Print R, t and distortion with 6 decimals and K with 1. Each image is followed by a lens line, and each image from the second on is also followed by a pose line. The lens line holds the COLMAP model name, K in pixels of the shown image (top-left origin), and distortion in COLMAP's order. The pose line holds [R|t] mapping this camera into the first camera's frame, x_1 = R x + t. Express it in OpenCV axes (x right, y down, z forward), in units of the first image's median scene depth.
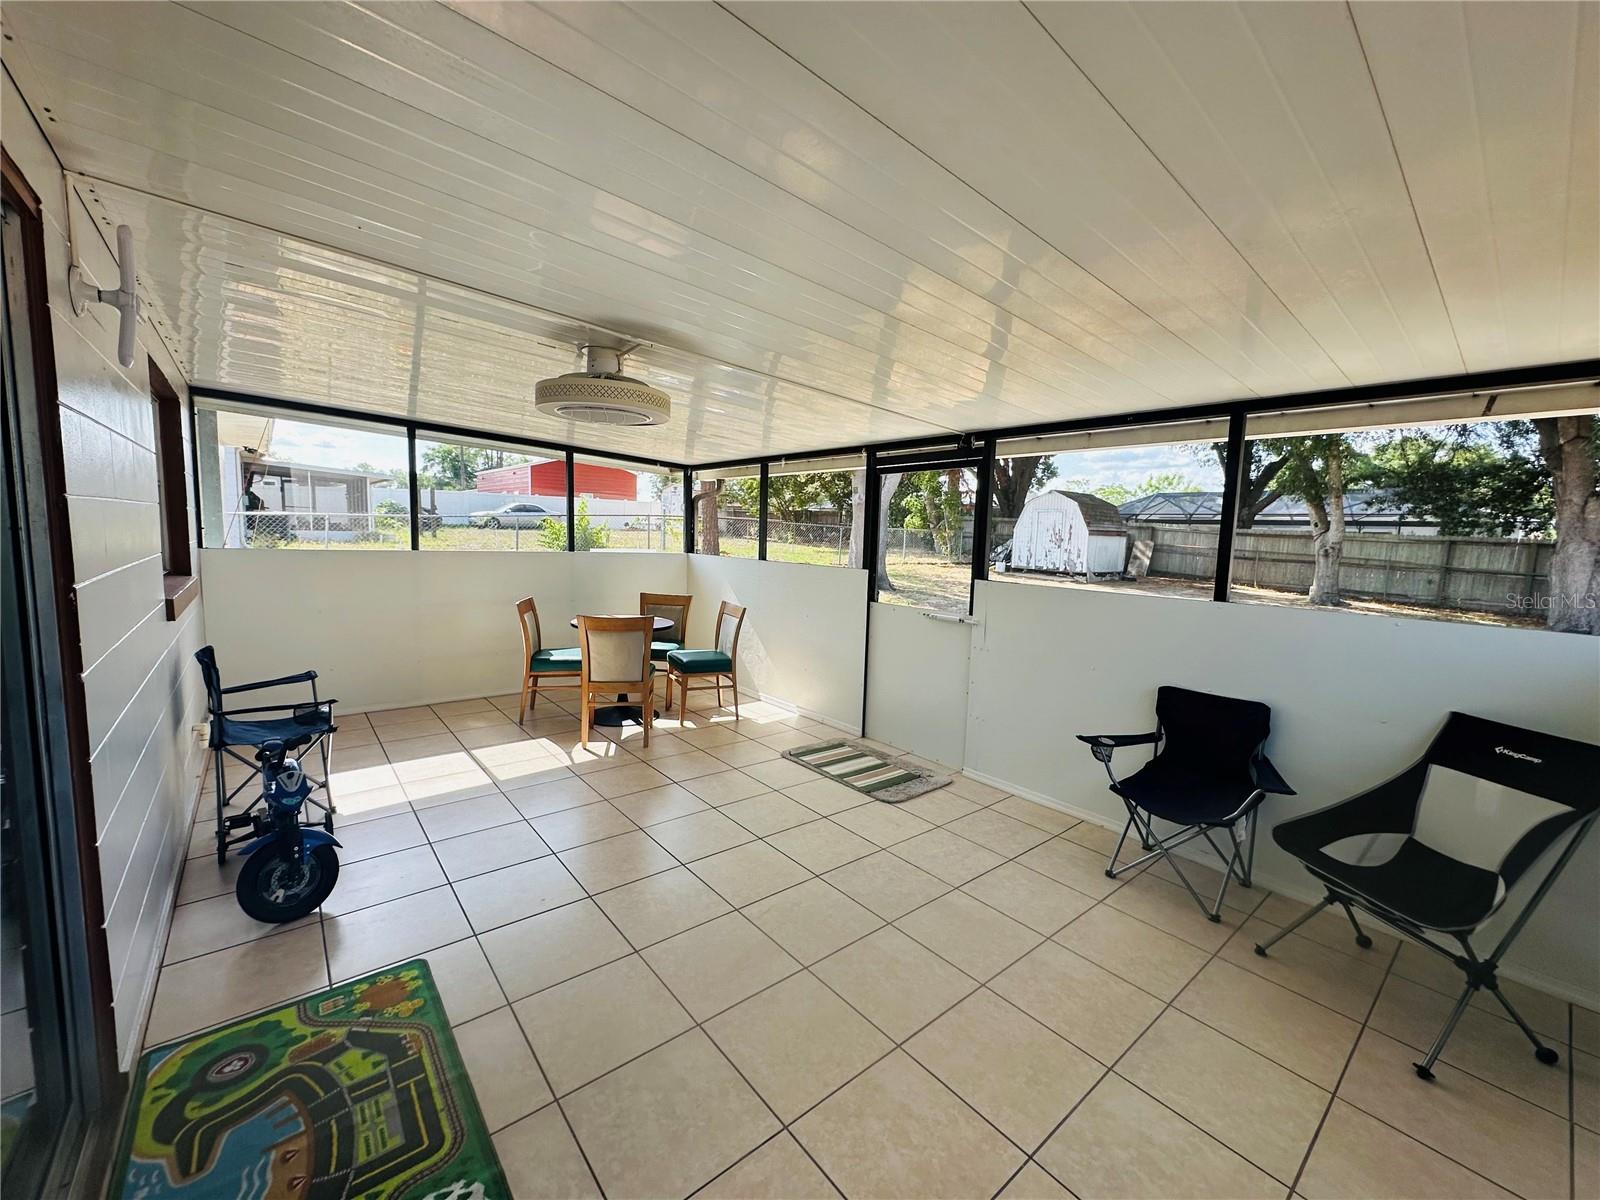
lens RADIAL K [[643.0, 0, 810.3], [0, 643.0, 598.8], [0, 0, 1]] dist [-0.001727, -0.000253]
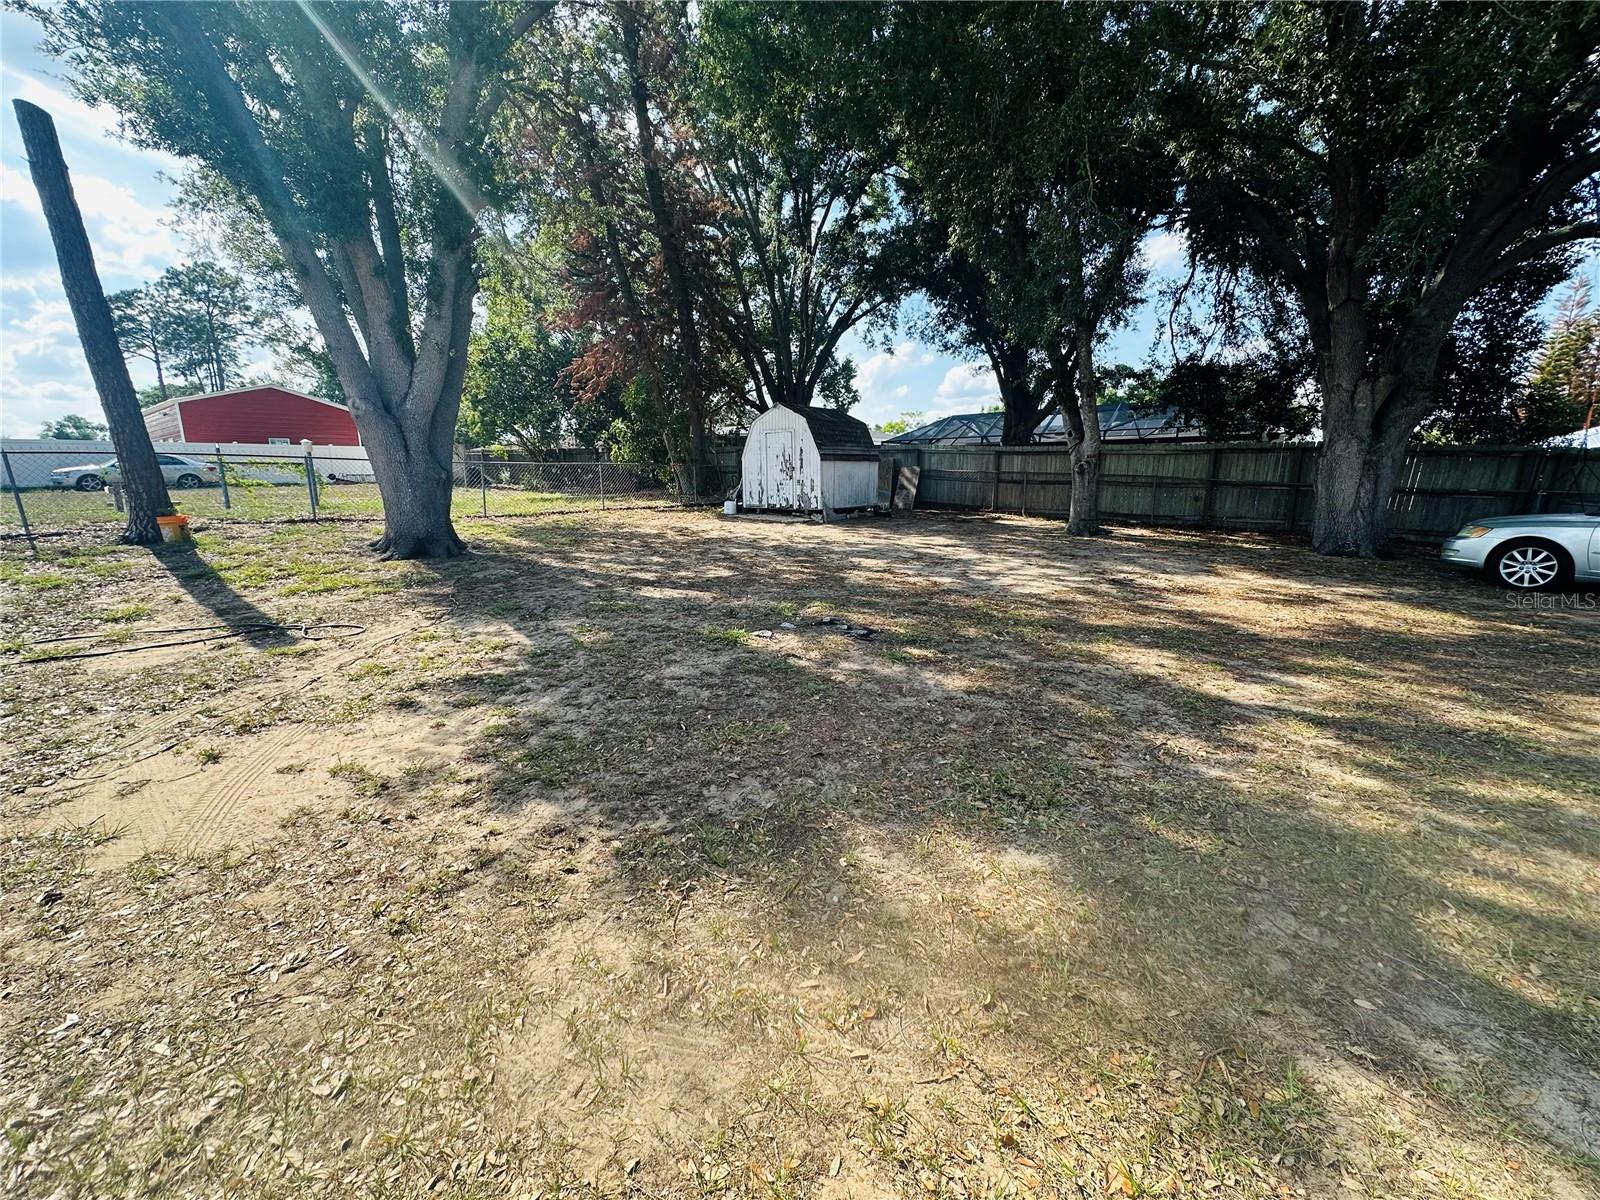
lens RADIAL K [[643.0, 0, 810.3], [0, 643.0, 598.8], [0, 0, 1]] dist [-0.001727, -0.000253]
pose [[0.976954, -0.082470, 0.196874, 0.474520], [0.064922, 0.993454, 0.093991, -0.013187], [-0.203337, -0.079044, 0.975913, 0.432556]]
